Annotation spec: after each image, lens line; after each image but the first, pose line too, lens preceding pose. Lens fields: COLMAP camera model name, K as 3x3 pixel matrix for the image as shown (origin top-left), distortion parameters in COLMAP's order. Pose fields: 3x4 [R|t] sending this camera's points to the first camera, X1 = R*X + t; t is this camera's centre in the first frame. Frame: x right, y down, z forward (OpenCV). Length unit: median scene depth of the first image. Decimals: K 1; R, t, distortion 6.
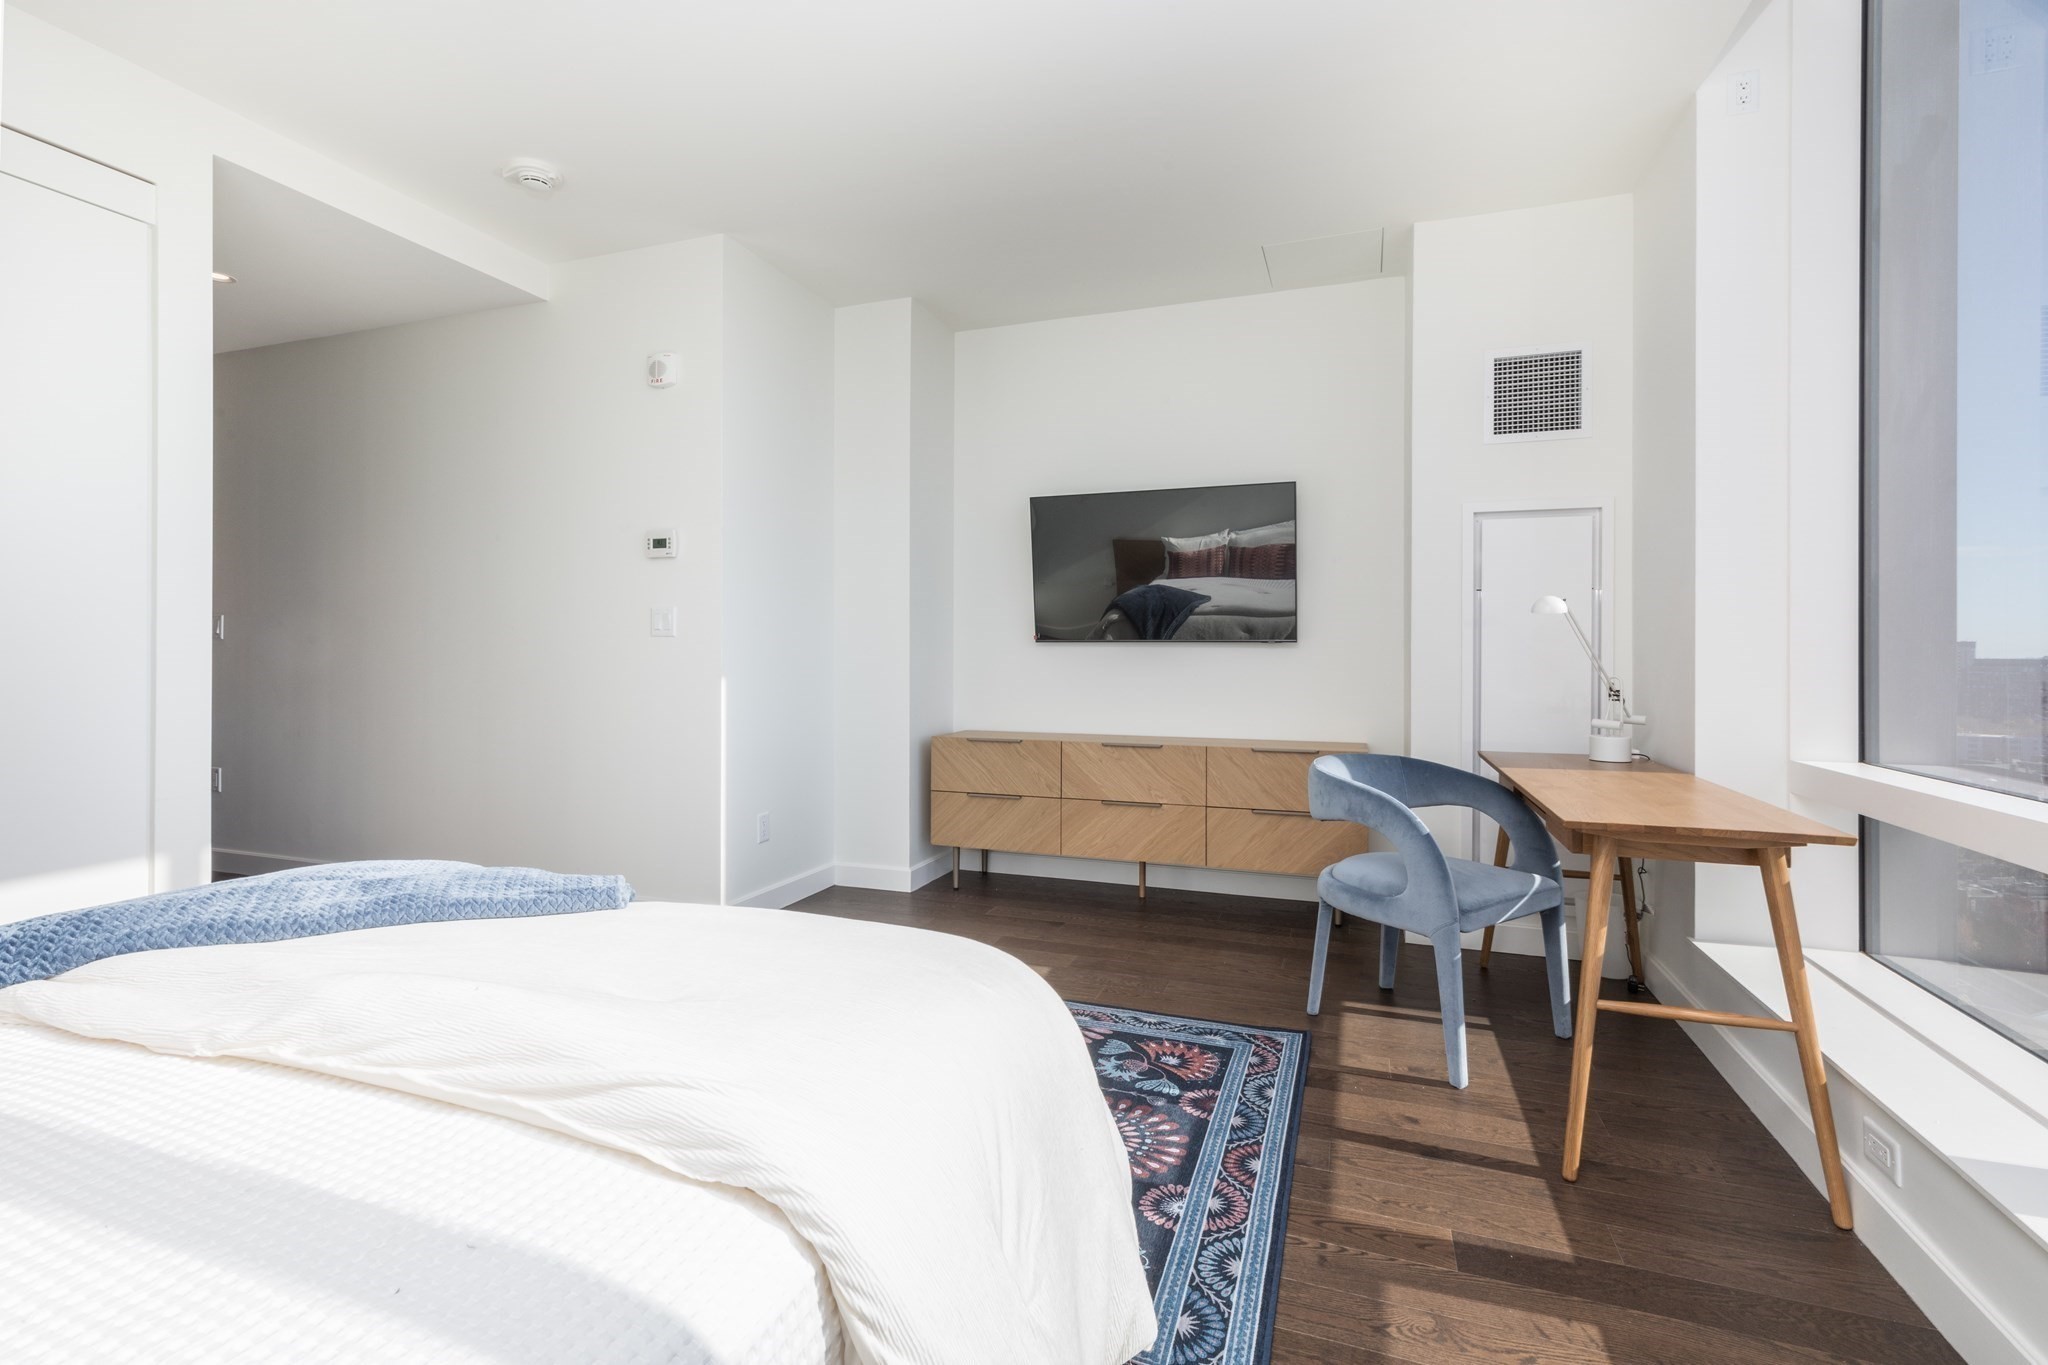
lens RADIAL K [[1024.0, 0, 1044.6], [0, 1024.0, 639.8], [0, 0, 1]] dist [0.005826, 0.000169]
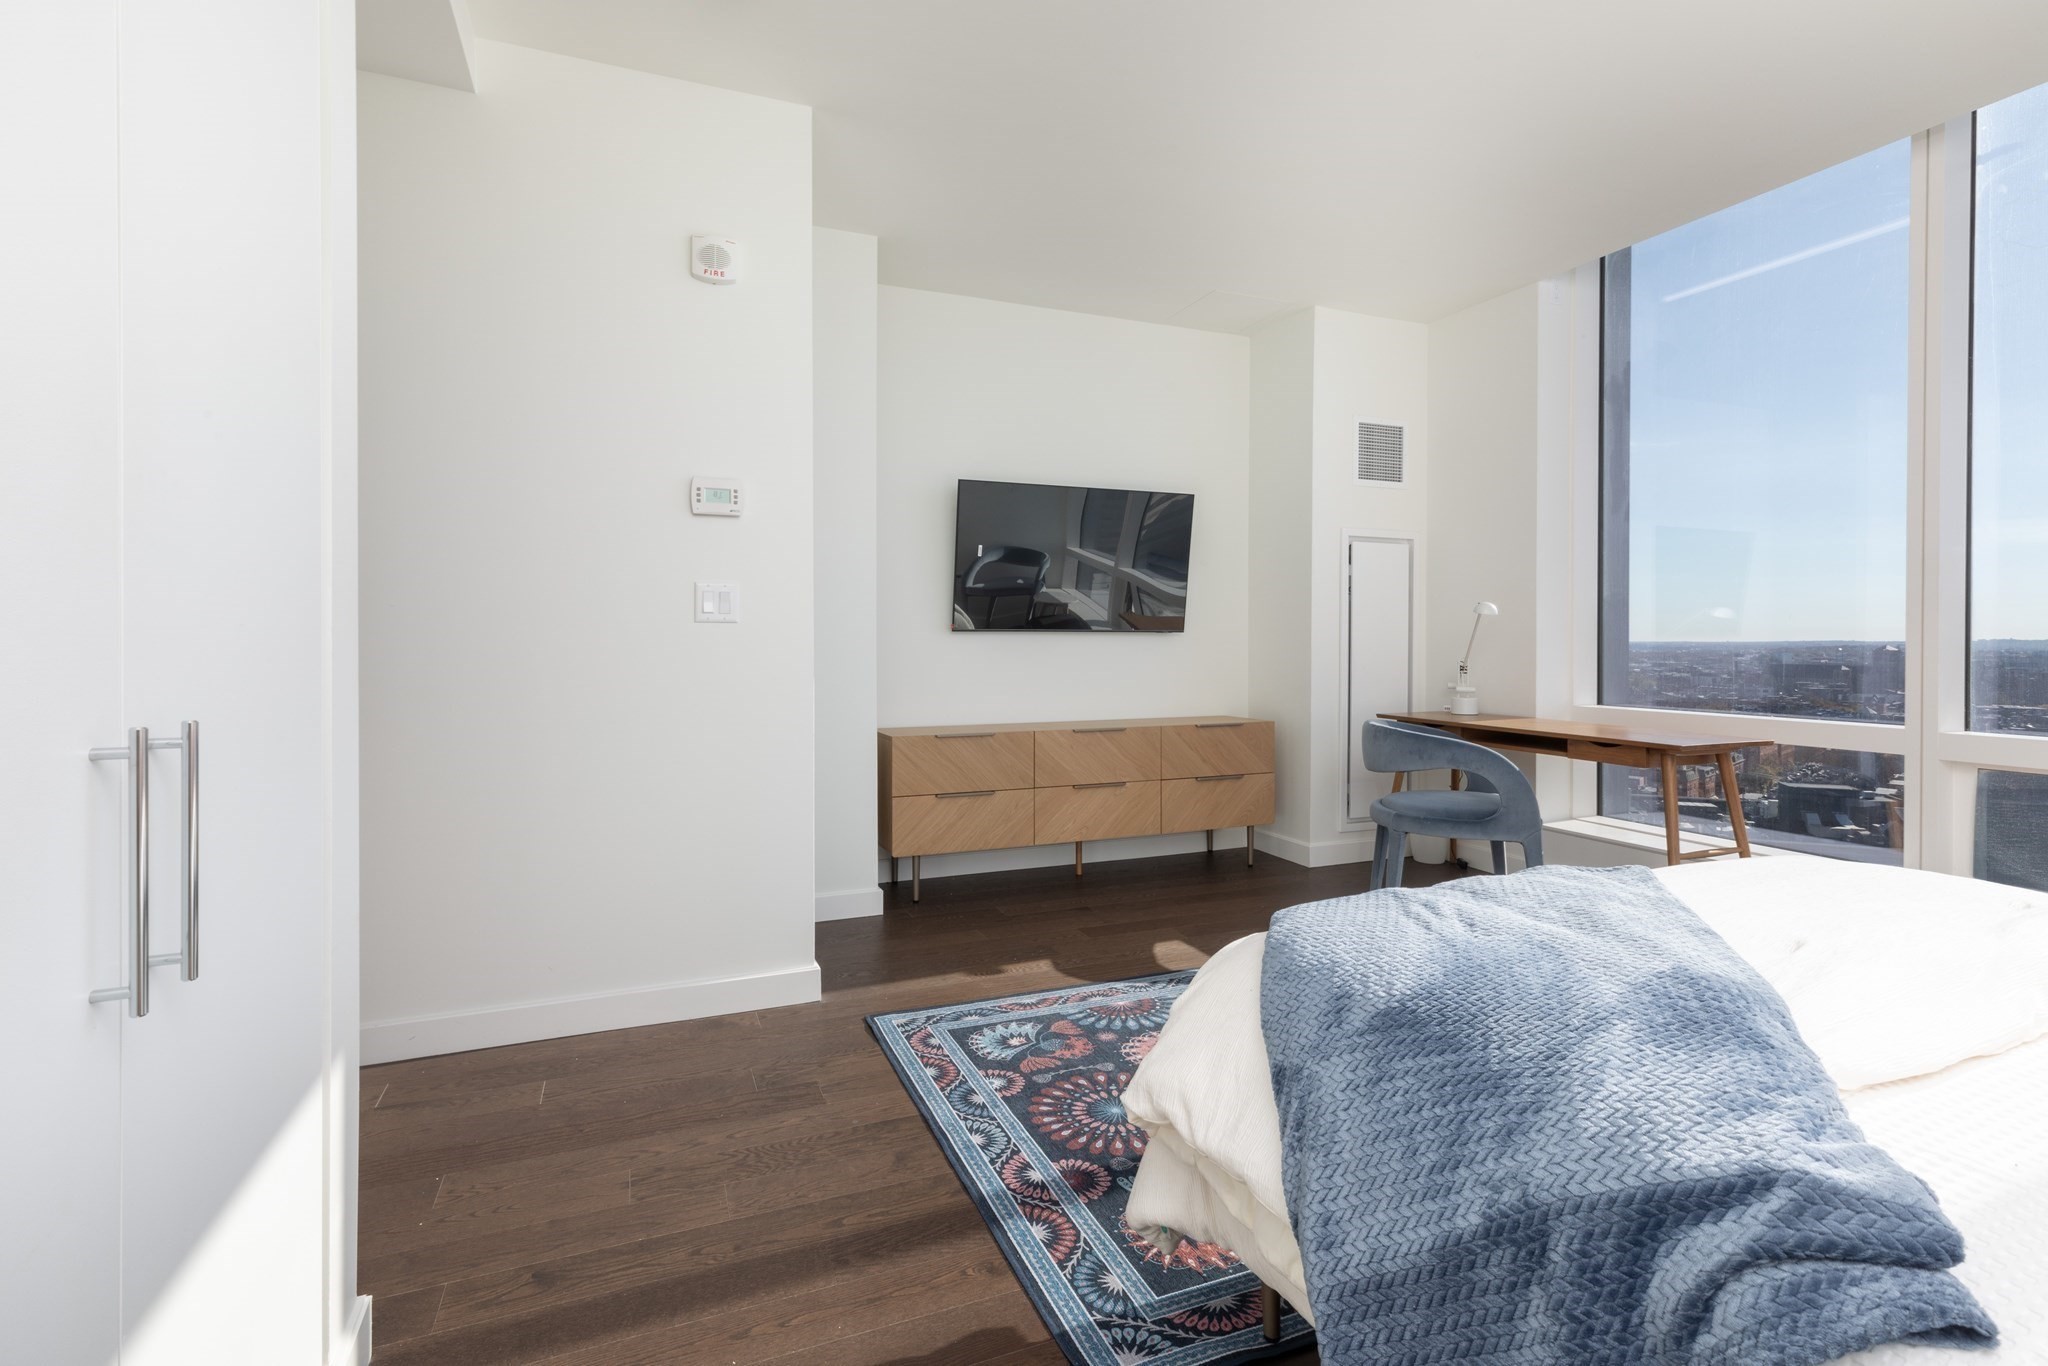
lens RADIAL K [[1024.0, 0, 1044.6], [0, 1024.0, 640.3], [0, 0, 1]] dist [0.005826, 0.000169]
pose [[0.704729, 0.000267, 0.709476, -0.738726], [-0.004629, 0.999980, 0.004221, 0.007222], [-0.709461, -0.006259, 0.704717, 0.313711]]
